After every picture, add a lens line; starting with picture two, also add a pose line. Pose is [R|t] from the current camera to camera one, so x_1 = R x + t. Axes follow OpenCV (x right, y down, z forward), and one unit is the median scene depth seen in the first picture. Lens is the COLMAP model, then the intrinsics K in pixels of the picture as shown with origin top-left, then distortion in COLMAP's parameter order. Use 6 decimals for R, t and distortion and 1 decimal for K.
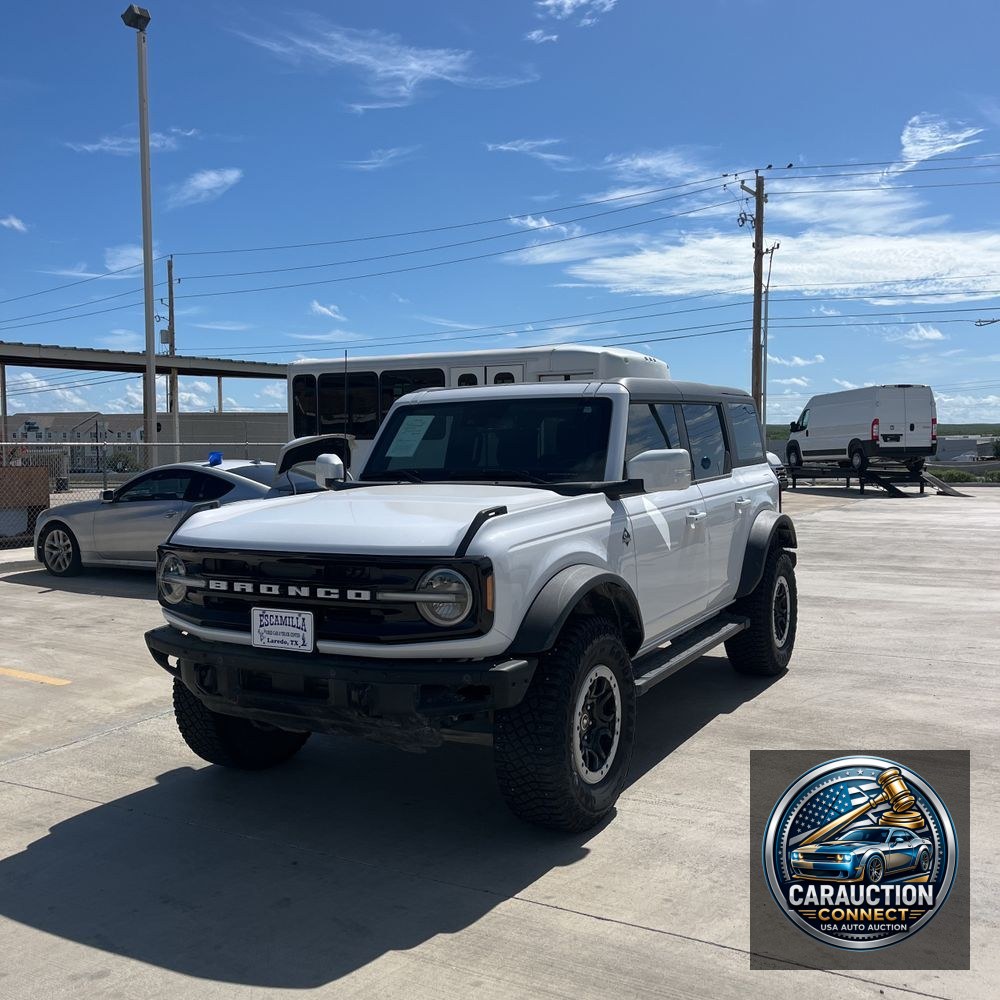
lens RADIAL K [[1016.8, 0, 502.1], [0, 1016.8, 490.2], [0, 0, 1]] dist [0.016006, 0.000000]
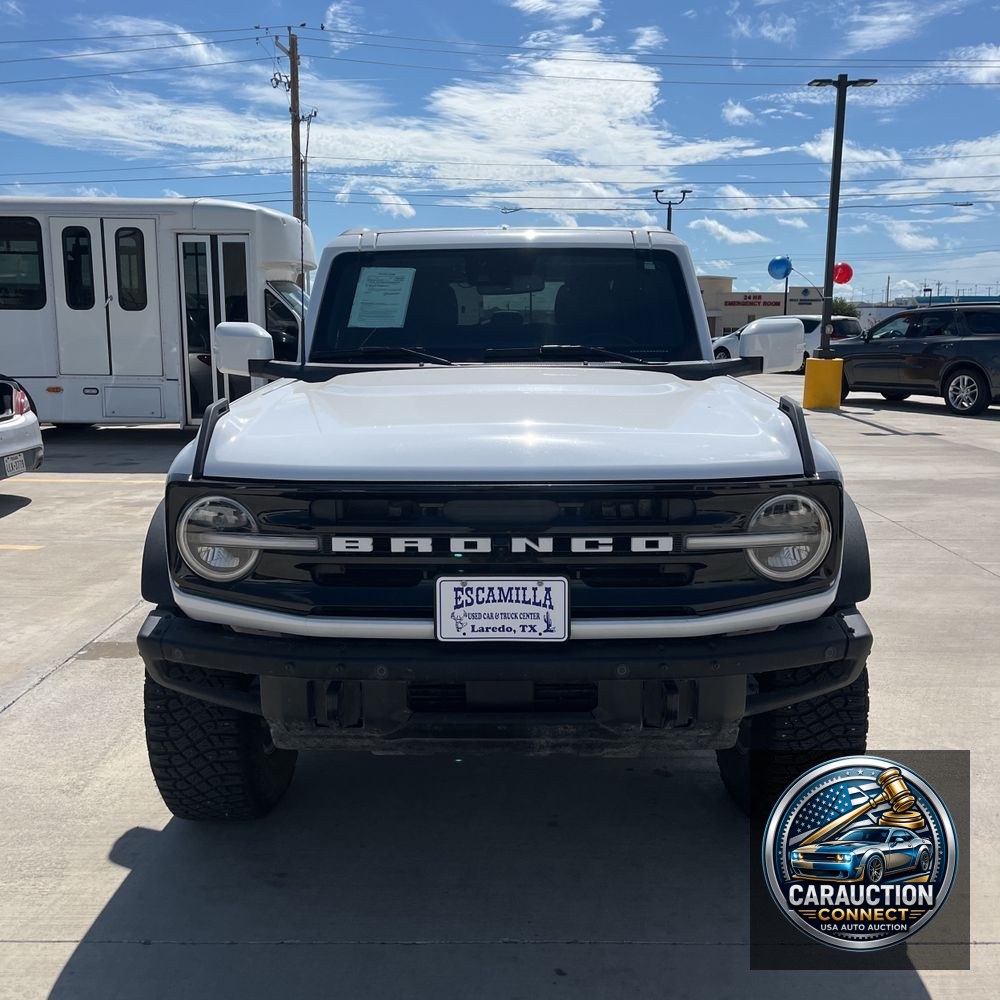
lens RADIAL K [[1016.8, 0, 498.3], [0, 1016.8, 502.9], [0, 0, 1]] dist [0.016006, 0.000000]
pose [[0.886636, -0.071149, 0.456962, -0.490638], [0.012369, 0.991389, 0.130361, -0.005424], [-0.462303, -0.109930, 0.879881, 0.472230]]
